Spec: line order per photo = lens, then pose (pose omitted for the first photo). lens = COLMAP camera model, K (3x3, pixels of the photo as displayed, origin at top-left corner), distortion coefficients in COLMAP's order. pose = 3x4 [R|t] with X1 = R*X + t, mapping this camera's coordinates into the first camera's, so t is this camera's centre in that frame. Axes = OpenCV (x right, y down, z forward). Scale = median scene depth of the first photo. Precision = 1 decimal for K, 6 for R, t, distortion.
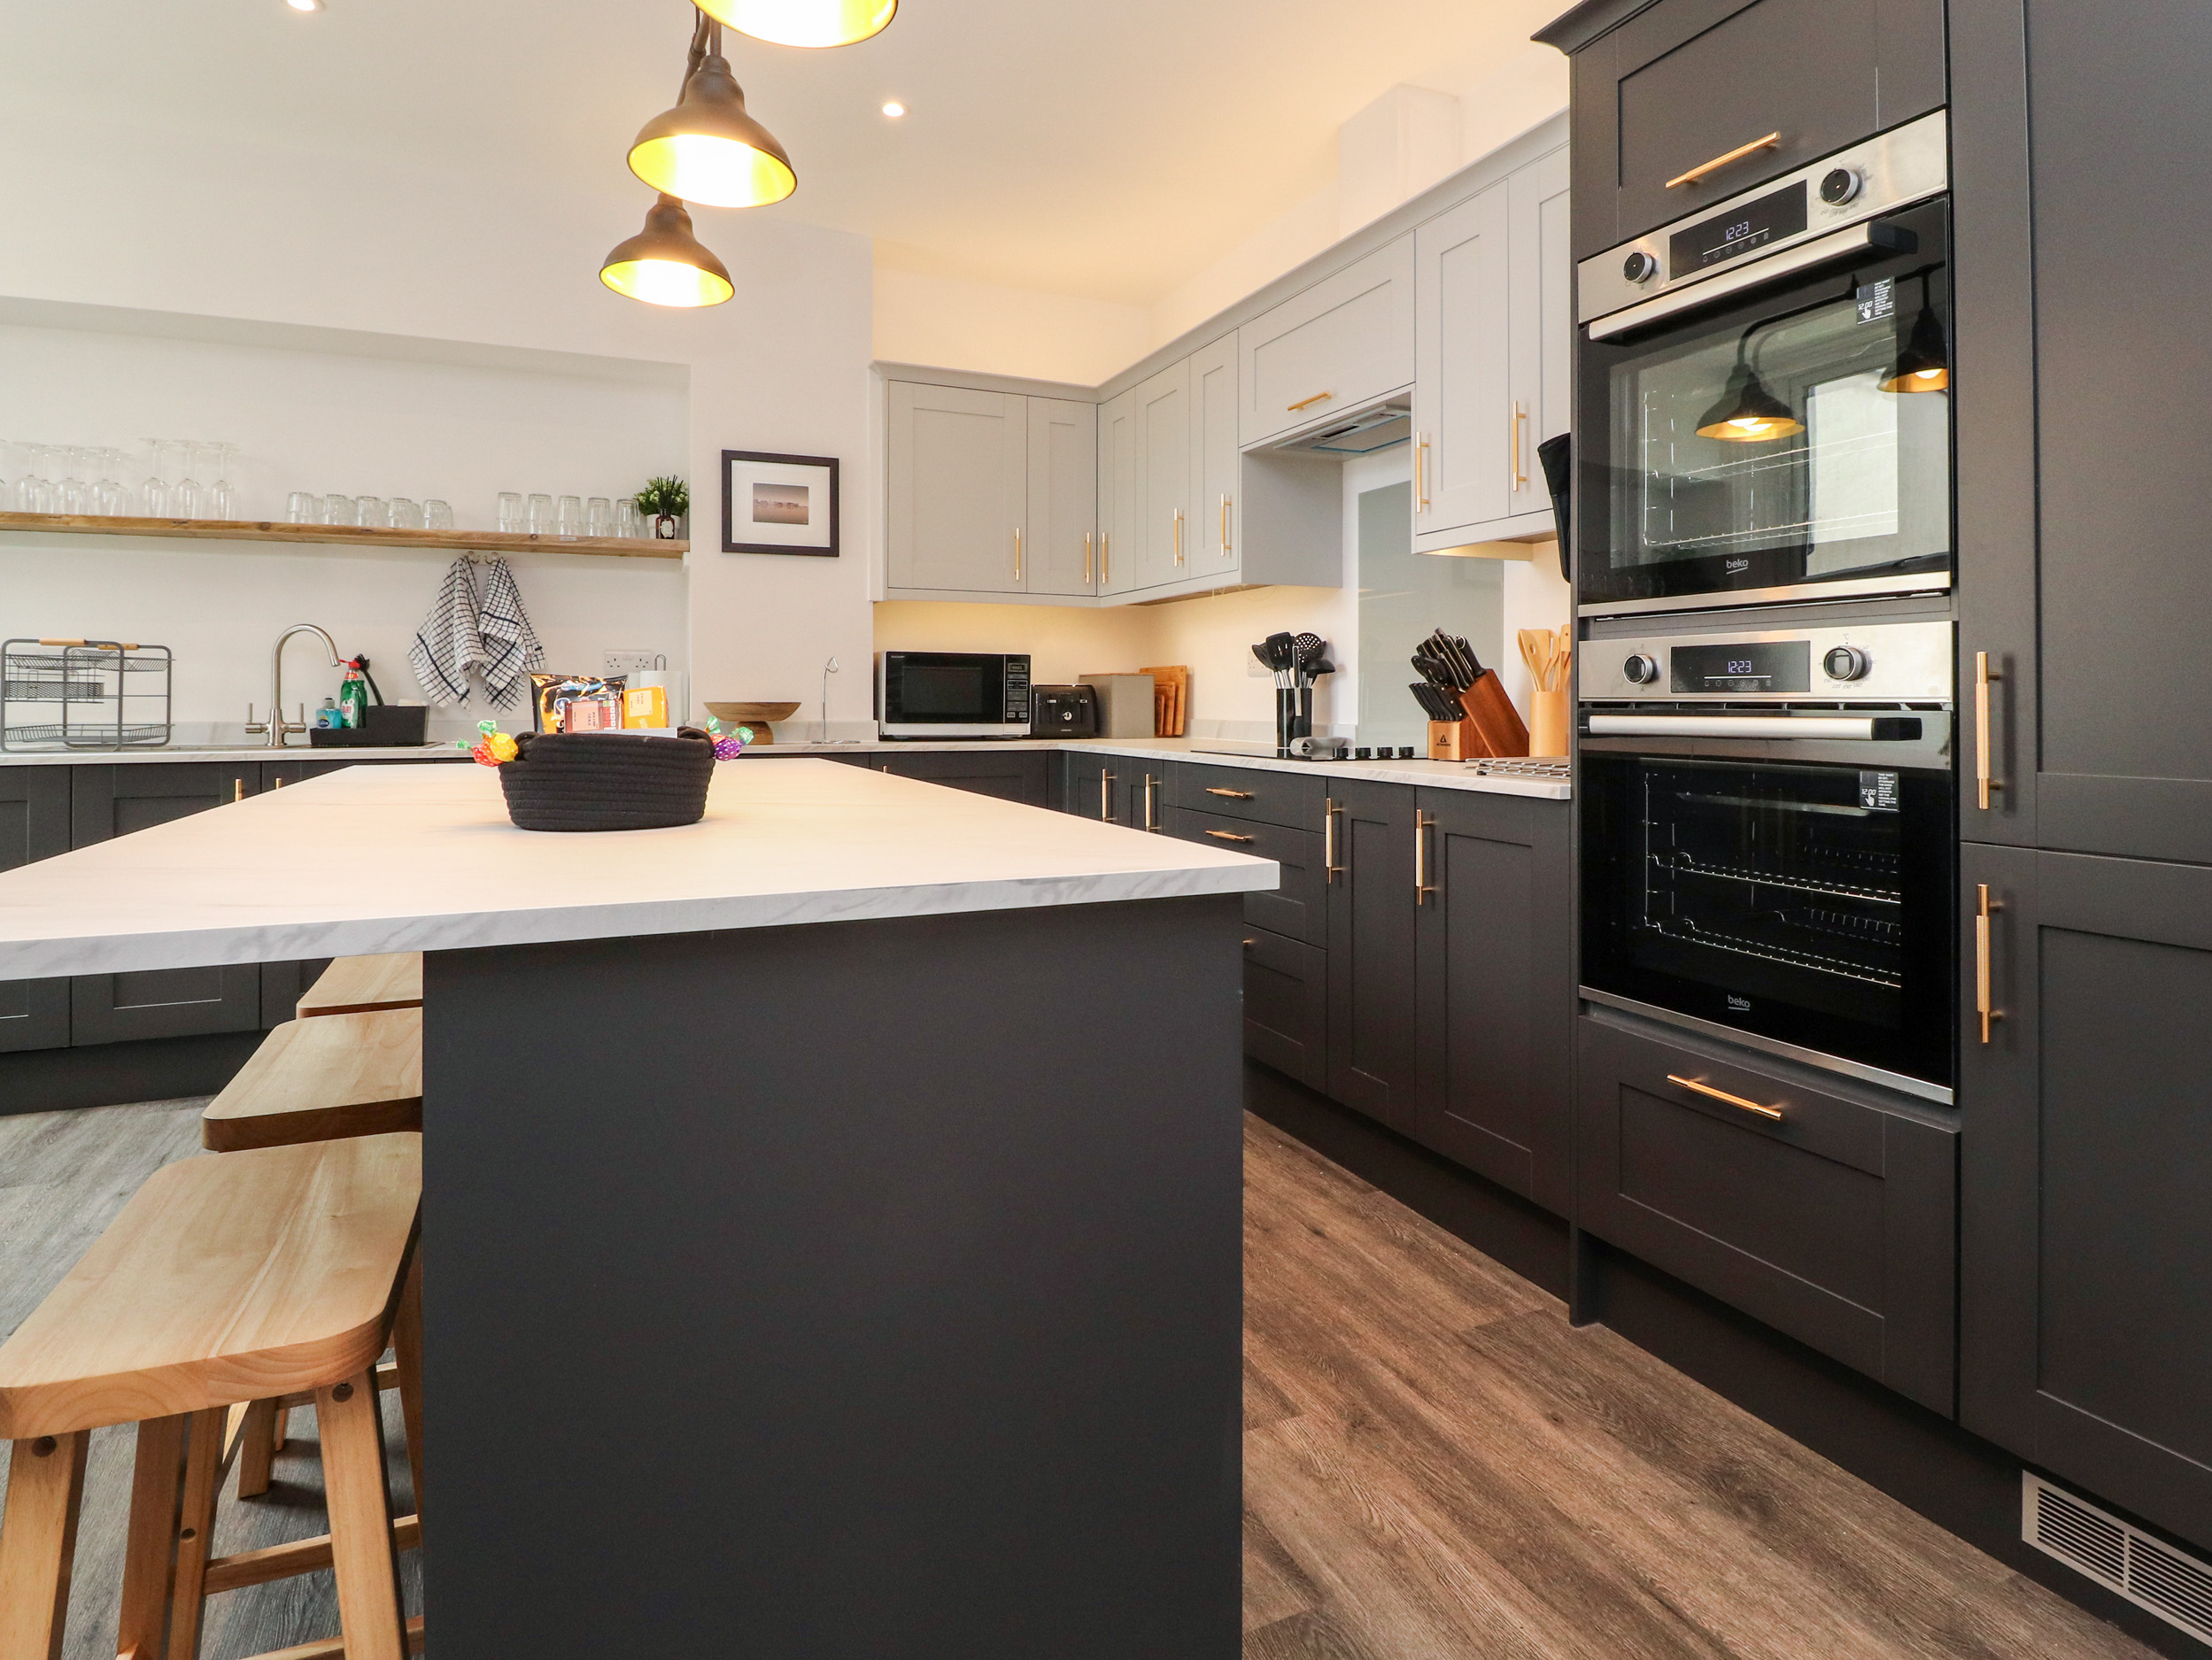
lens RADIAL K [[1183.1, 0, 1101.5], [0, 1183.1, 836.2], [0, 0, 1]] dist [-0.008513, -0.003233]
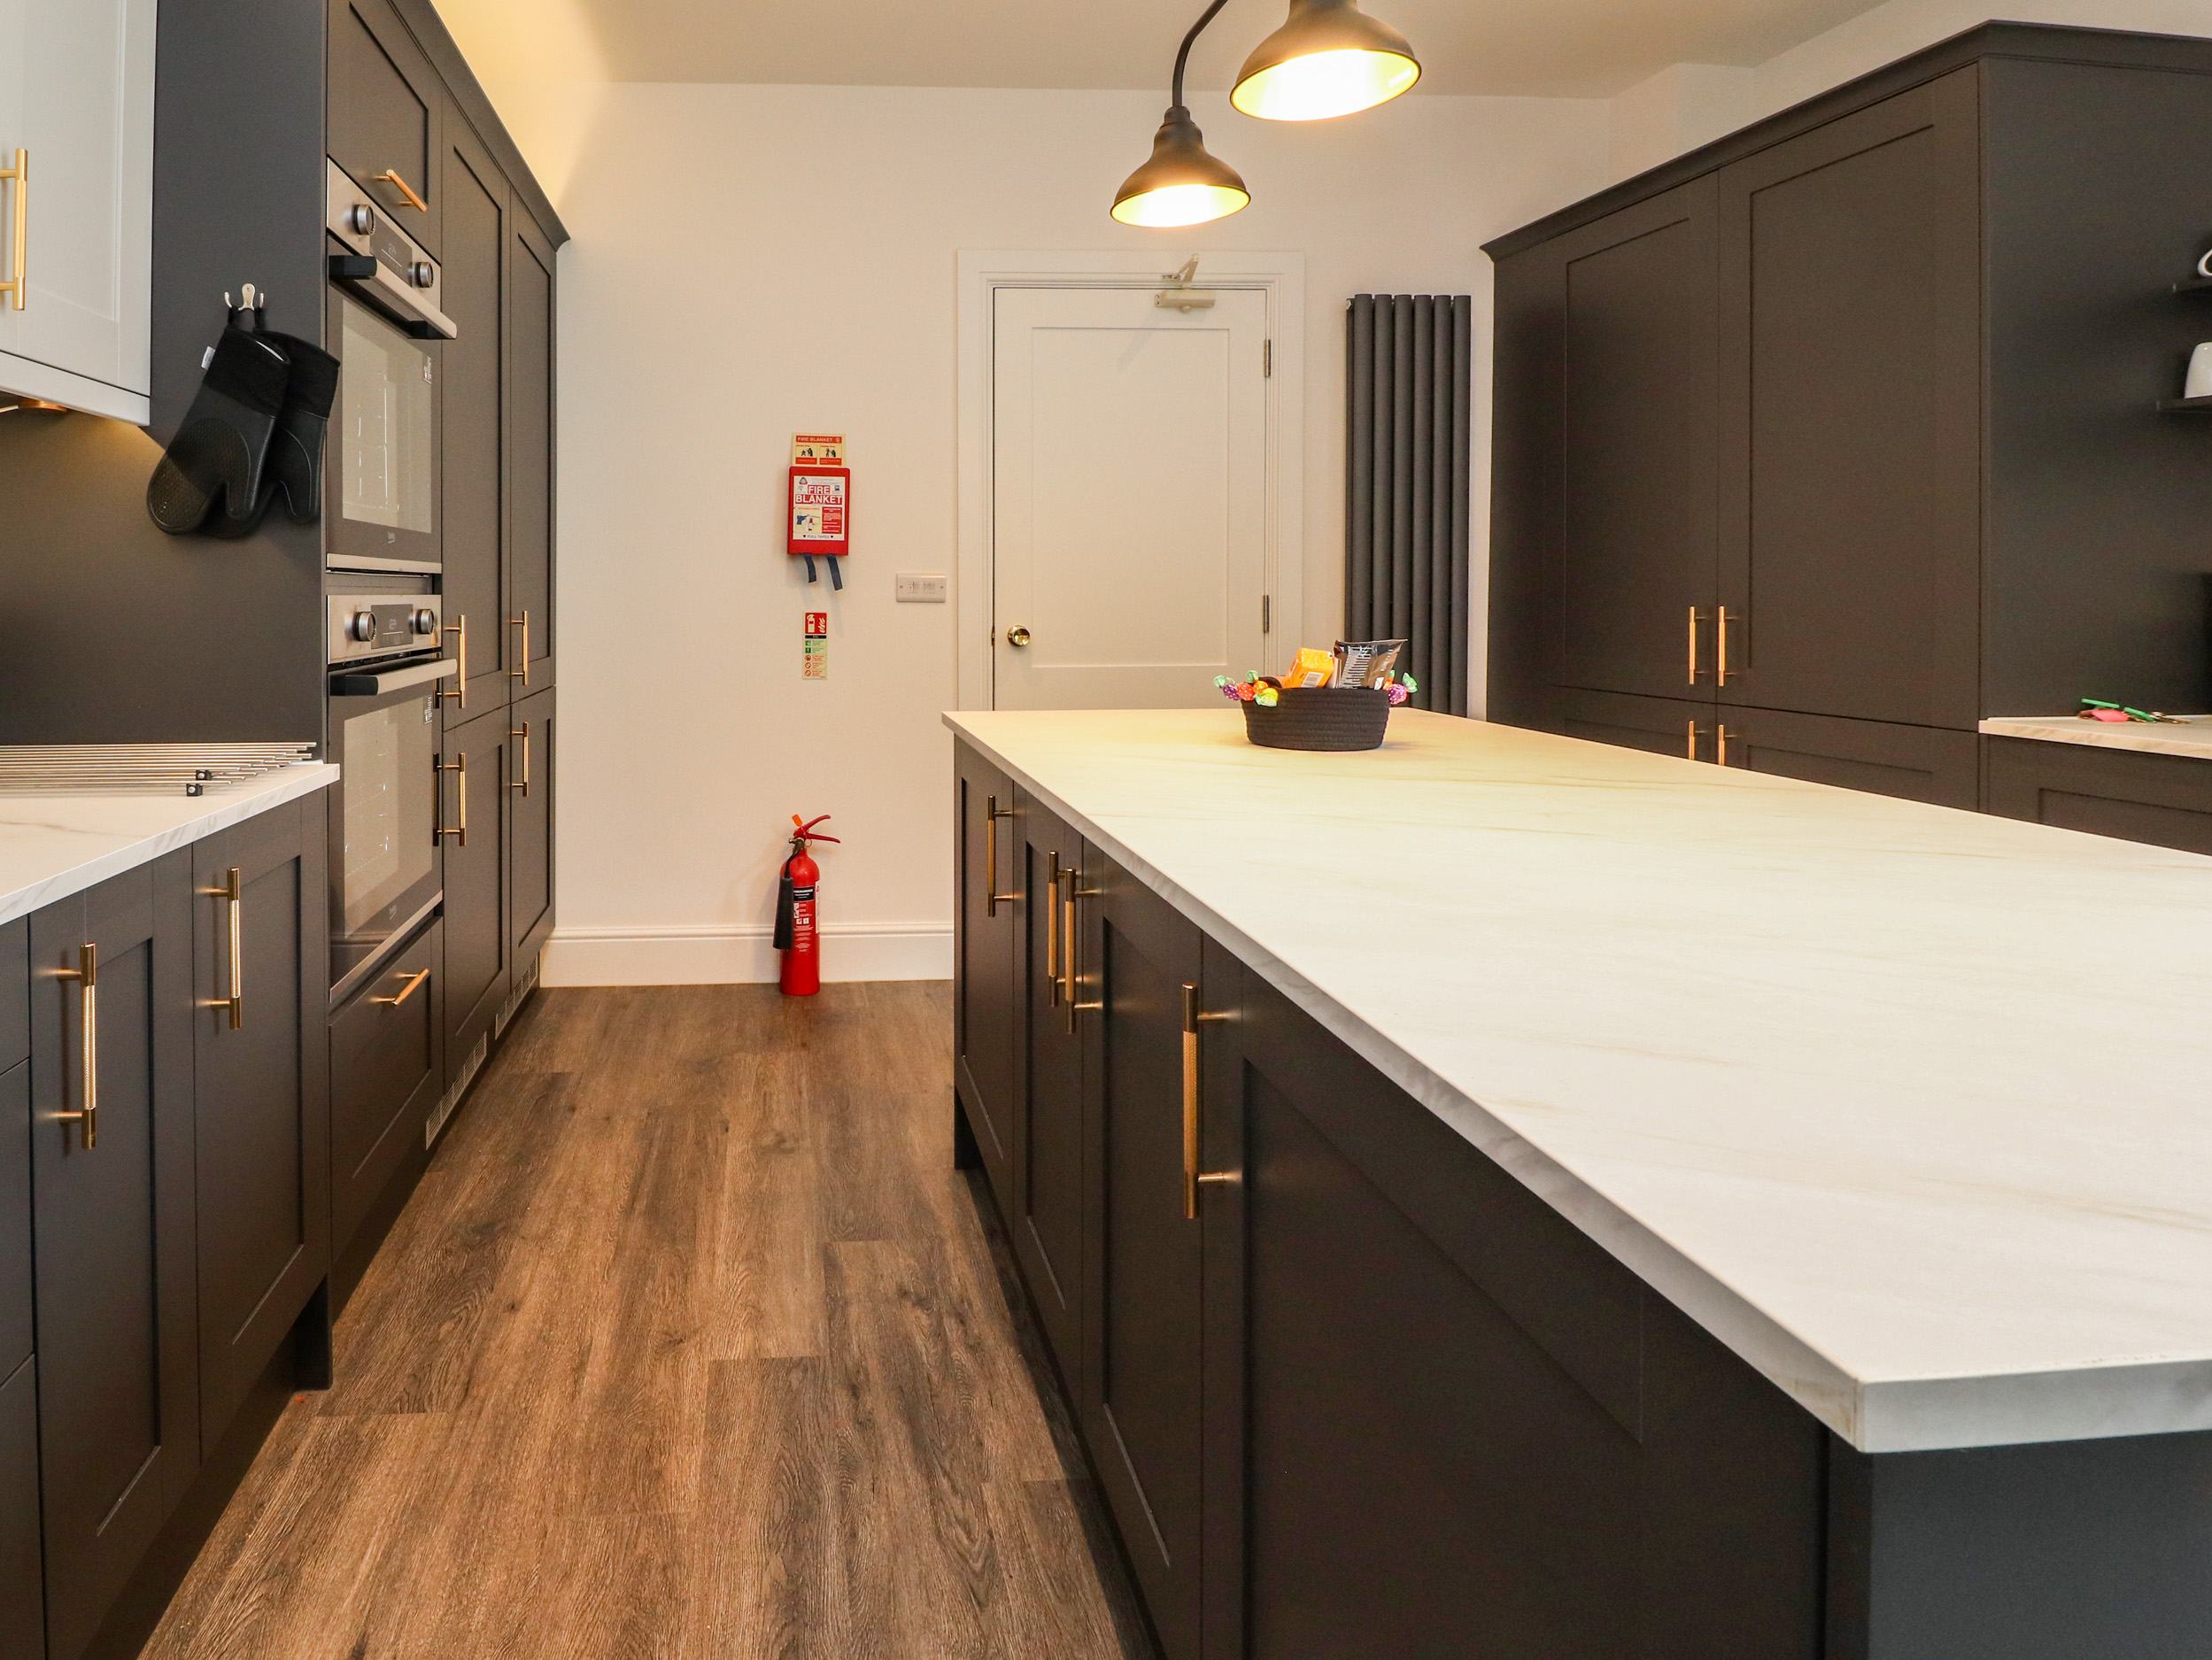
lens RADIAL K [[1183.1, 0, 1107.9], [0, 1183.1, 822.3], [0, 0, 1]] dist [-0.008513, -0.003233]
pose [[-0.989496, -0.028210, 0.141783, -0.293734], [0.015046, 0.955352, 0.295088, -0.239826], [-0.143777, 0.294122, -0.944892, 1.785182]]
